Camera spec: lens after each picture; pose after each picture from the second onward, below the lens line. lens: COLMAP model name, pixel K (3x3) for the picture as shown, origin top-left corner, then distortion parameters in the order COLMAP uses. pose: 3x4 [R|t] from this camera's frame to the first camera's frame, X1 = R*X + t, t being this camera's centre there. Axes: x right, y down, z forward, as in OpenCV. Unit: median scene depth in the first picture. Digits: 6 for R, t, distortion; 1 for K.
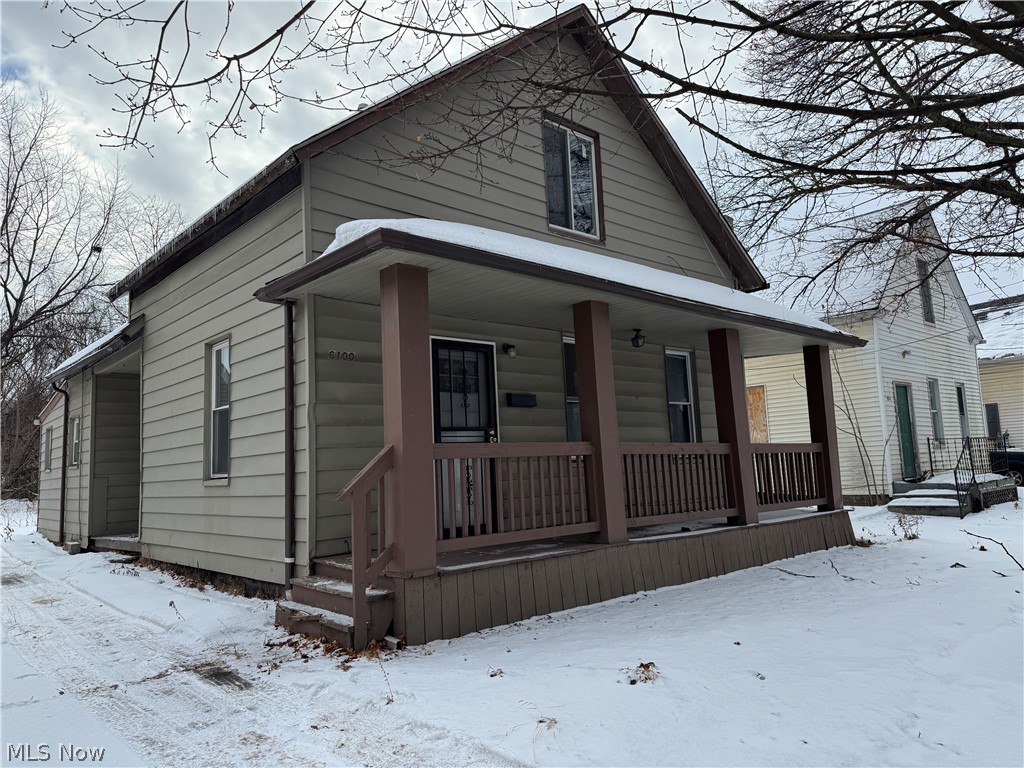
lens RADIAL K [[735.8, 0, 512.0], [0, 735.8, 378.2], [0, 0, 1]] dist [0.010787, -0.001471]
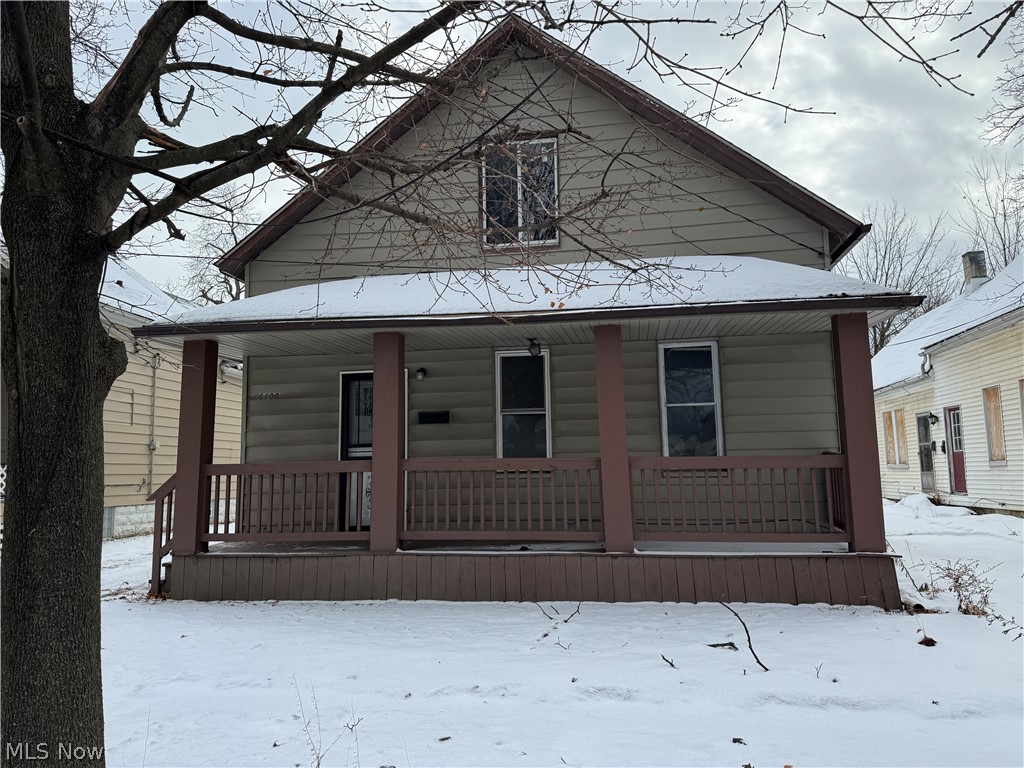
lens RADIAL K [[735.8, 0, 510.2], [0, 735.8, 384.9], [0, 0, 1]] dist [0.010787, -0.001471]
pose [[0.627375, -0.057133, -0.776619, 1.046863], [0.090374, 0.995908, -0.000259, -0.009331], [0.773456, -0.070024, 0.629971, 0.429022]]
